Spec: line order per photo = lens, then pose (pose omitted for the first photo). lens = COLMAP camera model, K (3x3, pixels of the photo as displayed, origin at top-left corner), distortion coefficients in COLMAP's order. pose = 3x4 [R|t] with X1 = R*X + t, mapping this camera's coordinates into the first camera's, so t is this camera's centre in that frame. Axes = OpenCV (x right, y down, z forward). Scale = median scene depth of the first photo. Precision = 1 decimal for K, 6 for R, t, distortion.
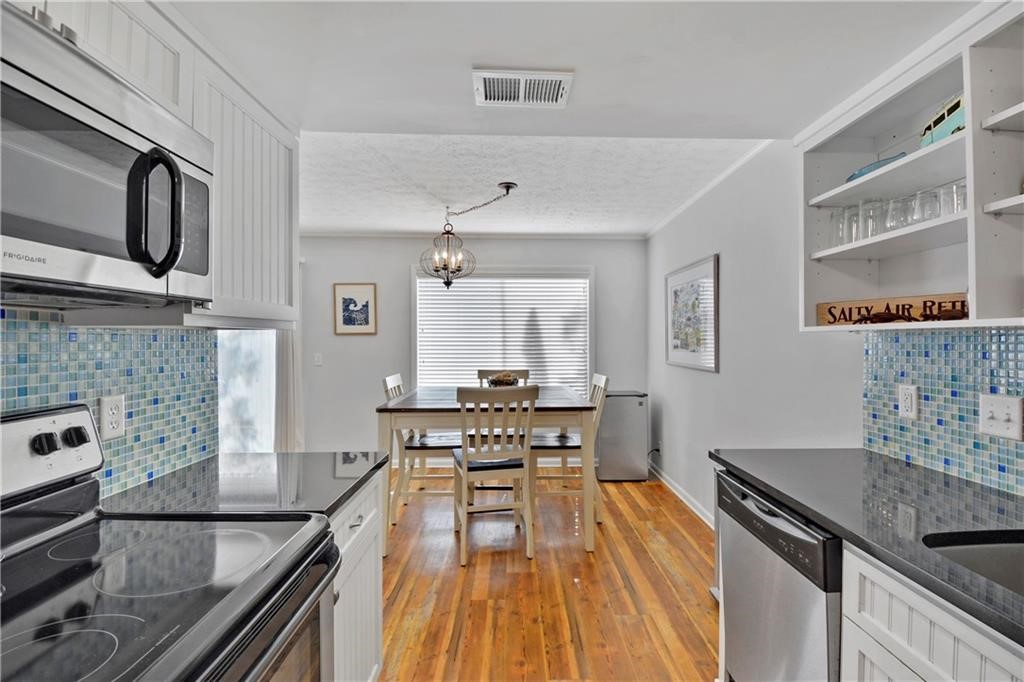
lens RADIAL K [[459.7, 0, 511.6], [0, 459.7, 342.0], [0, 0, 1]] dist [-0.001470, -0.000068]
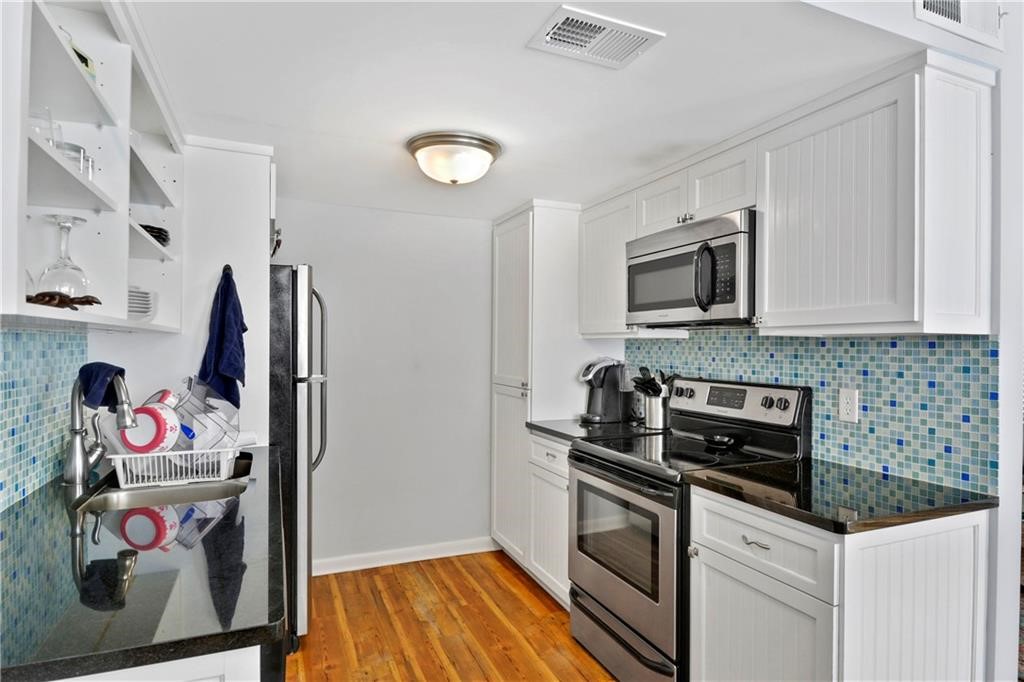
lens RADIAL K [[558.7, 0, 512.8], [0, 558.7, 342.2], [0, 0, 1]] dist [0.000664, 0.000033]
pose [[-0.919632, -0.003349, -0.392766, 0.554348], [-0.004638, 0.999987, 0.002334, -0.012645], [0.392753, 0.003968, -0.919635, 1.848337]]
